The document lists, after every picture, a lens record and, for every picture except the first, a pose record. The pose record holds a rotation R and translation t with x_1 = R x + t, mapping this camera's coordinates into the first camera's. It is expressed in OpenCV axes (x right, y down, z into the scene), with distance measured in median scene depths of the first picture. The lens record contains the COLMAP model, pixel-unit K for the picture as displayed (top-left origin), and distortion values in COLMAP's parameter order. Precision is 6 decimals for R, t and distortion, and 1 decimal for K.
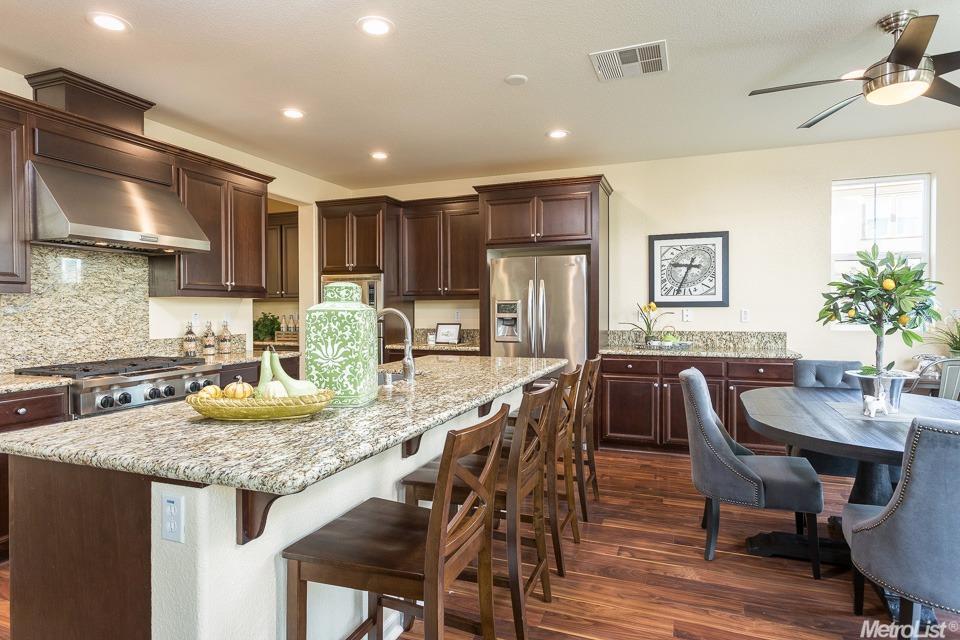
lens RADIAL K [[531.2, 0, 477.3], [0, 531.2, 315.8], [0, 0, 1]] dist [0.020386, 0.001060]
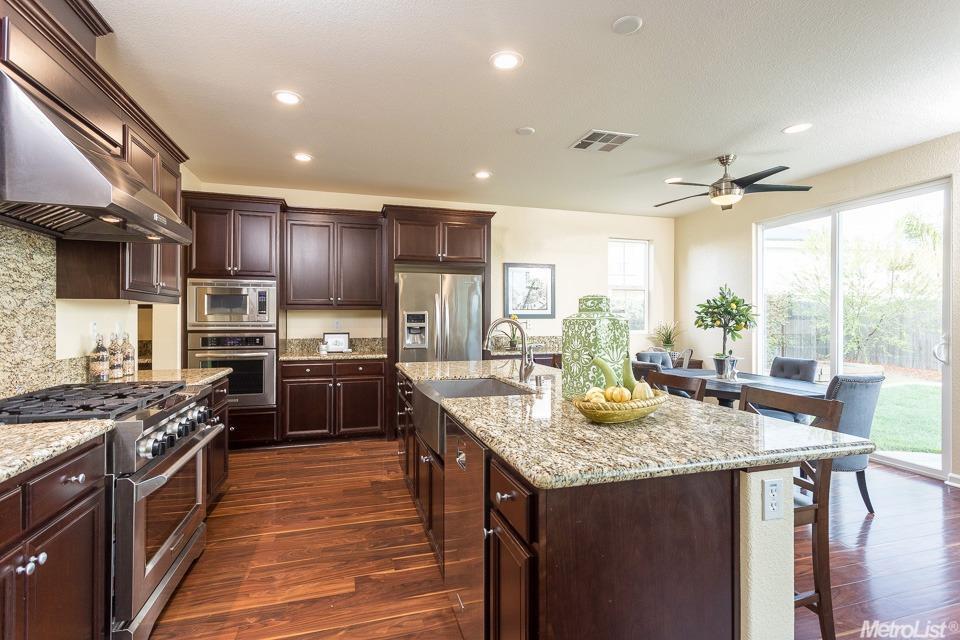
lens RADIAL K [[460.6, 0, 475.4], [0, 460.6, 319.2], [0, 0, 1]] dist [0.013797, -0.001813]
pose [[0.793759, 0.005640, 0.608206, -0.467533], [0.002850, 0.999912, -0.012991, 0.000692], [-0.608225, 0.012045, 0.793673, 0.168241]]
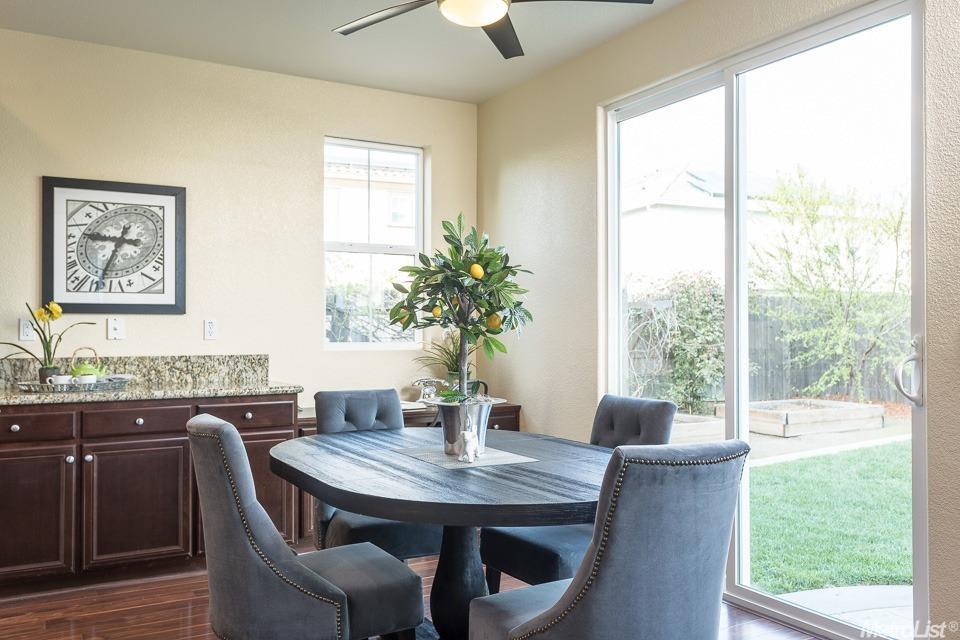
lens RADIAL K [[825.4, 0, 475.0], [0, 825.4, 318.5], [0, 0, 1]] dist [0.004706, 0.011888]
pose [[0.631170, 0.018275, 0.775429, -0.043532], [0.008880, 0.999487, -0.030784, 0.020466], [-0.775594, 0.026316, 0.630684, 0.175837]]
